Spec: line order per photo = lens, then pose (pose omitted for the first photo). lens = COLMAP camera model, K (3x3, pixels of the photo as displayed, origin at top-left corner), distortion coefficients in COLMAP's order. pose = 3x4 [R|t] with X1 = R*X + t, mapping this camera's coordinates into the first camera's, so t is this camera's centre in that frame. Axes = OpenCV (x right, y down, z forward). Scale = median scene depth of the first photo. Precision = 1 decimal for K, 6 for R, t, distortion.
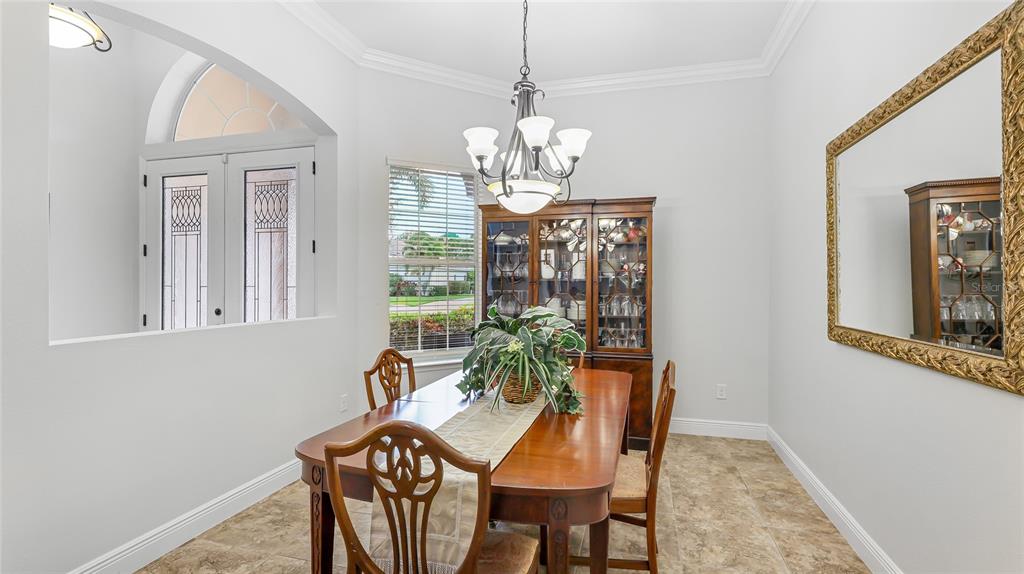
lens RADIAL K [[475.1, 0, 504.4], [0, 475.1, 284.4], [0, 0, 1]] dist [0.013392, -0.001954]
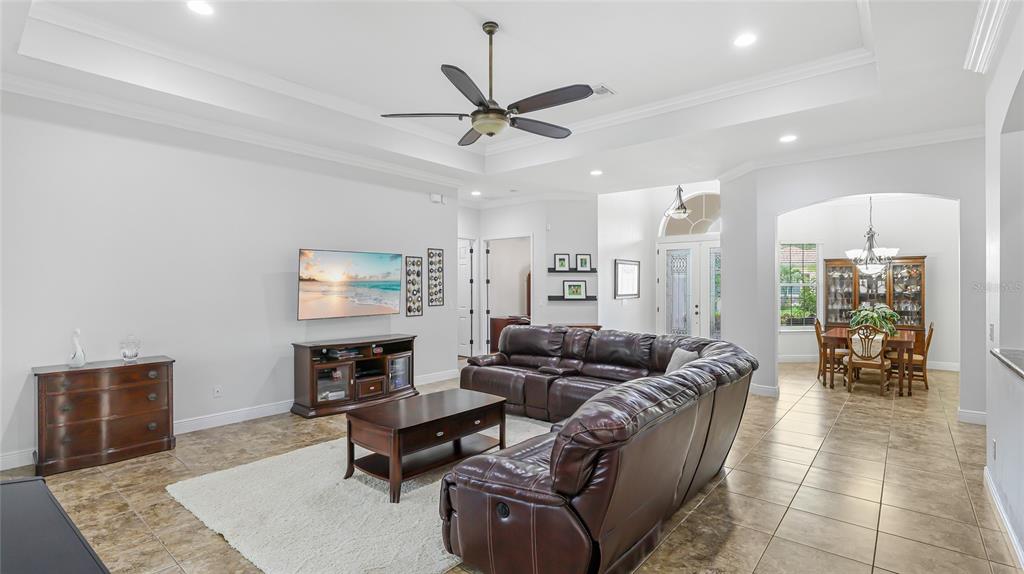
lens RADIAL K [[463.3, 0, 511.4], [0, 463.3, 284.3], [0, 0, 1]] dist [-0.002500, -0.000307]
pose [[0.908079, -0.006902, -0.418742, -0.481311], [0.007765, 0.999970, 0.000356, -0.063929], [0.418727, -0.003575, 0.908105, -1.581555]]
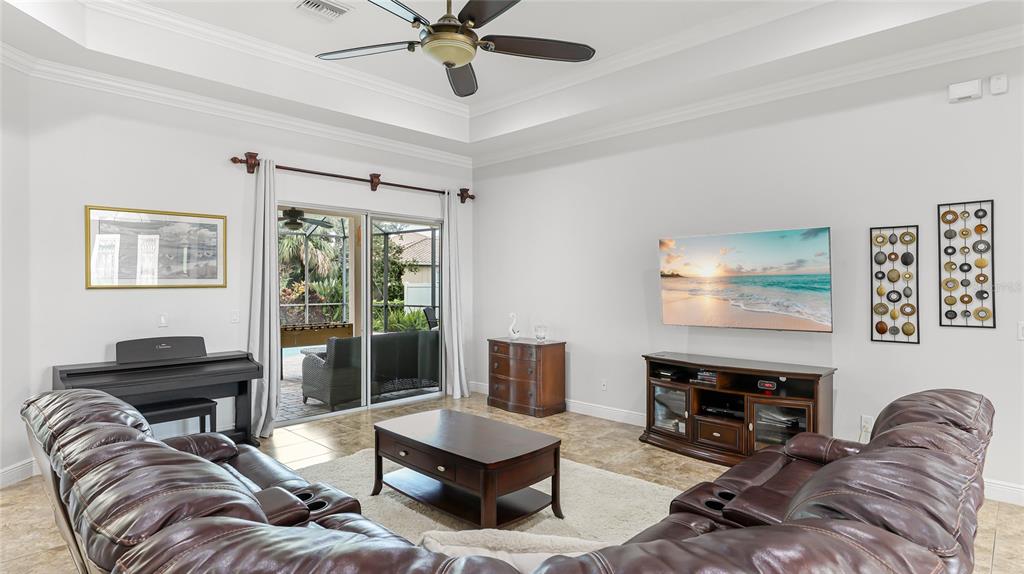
lens RADIAL K [[537.4, 0, 507.8], [0, 537.4, 285.1], [0, 0, 1]] dist [-0.001554, 0.000228]
pose [[-0.473407, -0.003130, -0.880838, -0.289177], [0.001848, 0.999988, -0.004546, -0.053885], [0.880842, -0.003780, -0.473396, -0.372504]]
